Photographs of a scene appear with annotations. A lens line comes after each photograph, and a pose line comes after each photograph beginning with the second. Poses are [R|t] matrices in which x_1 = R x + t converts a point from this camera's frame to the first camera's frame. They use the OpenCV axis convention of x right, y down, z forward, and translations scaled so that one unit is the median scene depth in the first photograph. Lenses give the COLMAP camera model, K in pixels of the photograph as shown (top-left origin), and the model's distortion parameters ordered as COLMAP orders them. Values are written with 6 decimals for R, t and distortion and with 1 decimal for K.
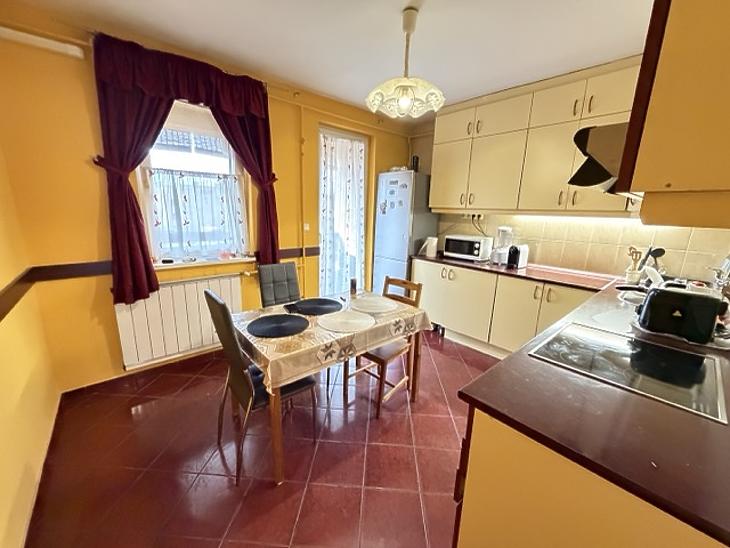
lens RADIAL K [[292.4, 0, 363.0], [0, 292.4, 275.5], [0, 0, 1]] dist [-0.001411, 0.000068]
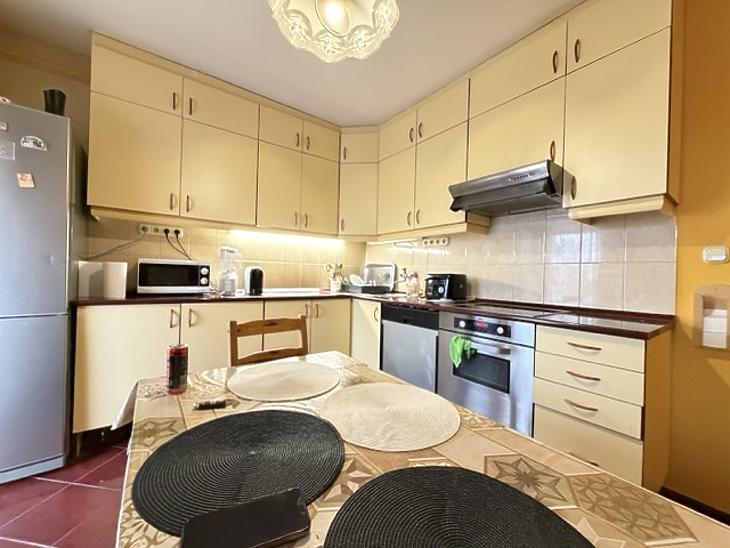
lens RADIAL K [[292.4, 0, 363.8], [0, 292.4, 274.9], [0, 0, 1]] dist [-0.001411, 0.000068]
pose [[0.083937, -0.026776, 0.996111, -0.274814], [0.194360, 0.980879, 0.009989, -0.026128], [-0.977332, 0.192766, 0.087536, 0.562316]]
